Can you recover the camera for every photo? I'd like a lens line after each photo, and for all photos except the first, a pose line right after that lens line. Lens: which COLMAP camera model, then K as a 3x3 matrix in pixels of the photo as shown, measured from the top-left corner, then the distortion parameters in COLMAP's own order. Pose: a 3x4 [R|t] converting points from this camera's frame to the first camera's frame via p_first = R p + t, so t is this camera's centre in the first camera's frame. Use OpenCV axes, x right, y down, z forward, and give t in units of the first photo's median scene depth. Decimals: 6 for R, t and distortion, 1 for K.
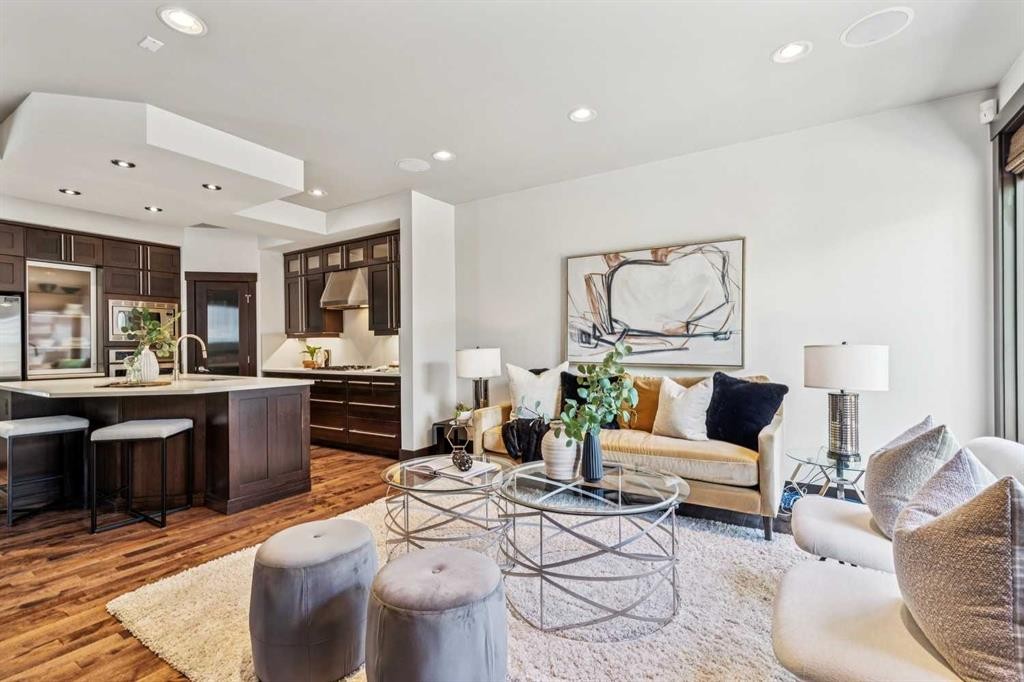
lens RADIAL K [[460.1, 0, 514.7], [0, 460.1, 348.1], [0, 0, 1]] dist [0.005108, -0.000762]
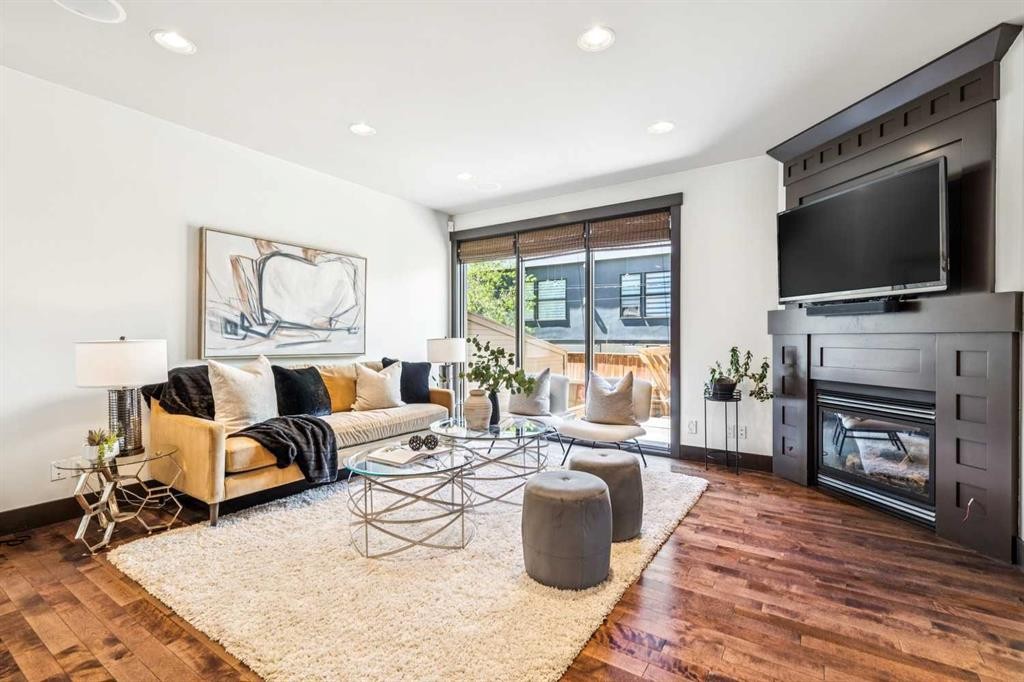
lens RADIAL K [[460.1, 0, 515.9], [0, 460.1, 338.8], [0, 0, 1]] dist [0.005108, -0.000762]
pose [[0.025283, 0.008094, 0.999648, -0.703555], [0.002844, 0.999963, -0.008169, 0.006759], [-0.999676, 0.003050, 0.025260, 0.443202]]
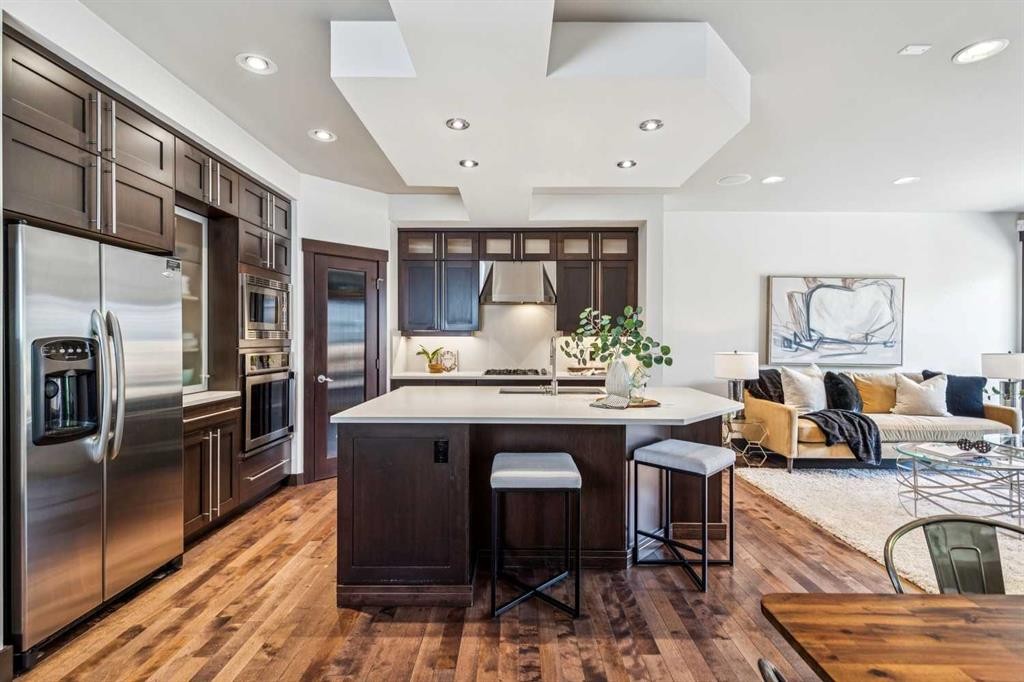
lens RADIAL K [[460.1, 0, 517.7], [0, 460.1, 337.9], [0, 0, 1]] dist [0.005108, -0.000762]
pose [[0.847666, 0.012258, 0.530389, -1.115918], [-0.009637, 0.999924, -0.007708, -0.020547], [-0.530443, 0.001423, 0.847719, 0.339385]]
